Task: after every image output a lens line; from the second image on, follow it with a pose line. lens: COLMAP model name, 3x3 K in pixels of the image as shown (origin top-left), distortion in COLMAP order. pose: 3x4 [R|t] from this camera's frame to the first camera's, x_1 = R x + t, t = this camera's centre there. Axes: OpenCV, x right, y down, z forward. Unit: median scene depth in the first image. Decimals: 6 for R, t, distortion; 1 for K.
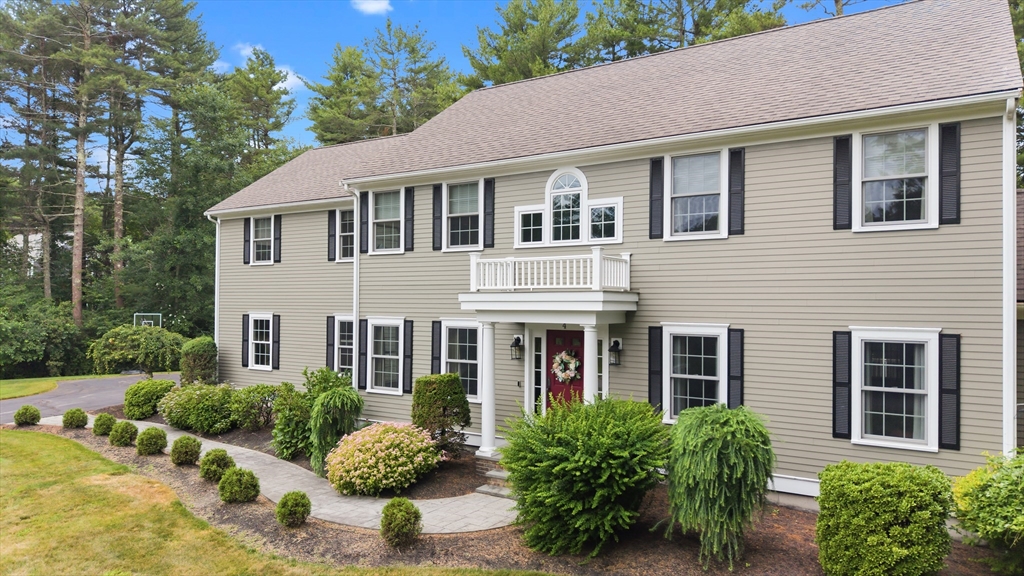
lens RADIAL K [[674.1, 0, 512.0], [0, 674.1, 288.0], [0, 0, 1]] dist [0.118767, -0.184107]
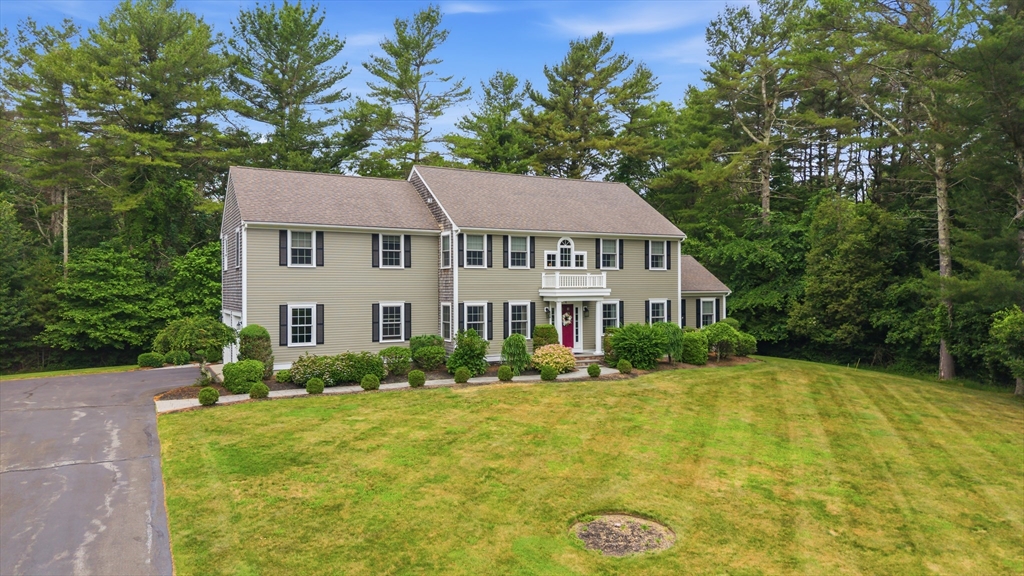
lens RADIAL K [[674.1, 0, 512.0], [0, 674.1, 288.0], [0, 0, 1]] dist [0.118767, -0.184107]
pose [[0.483591, -0.007281, 0.875264, -2.055328], [-0.011573, 0.999825, 0.014712, -0.027747], [-0.875218, -0.017244, 0.483422, 0.006130]]
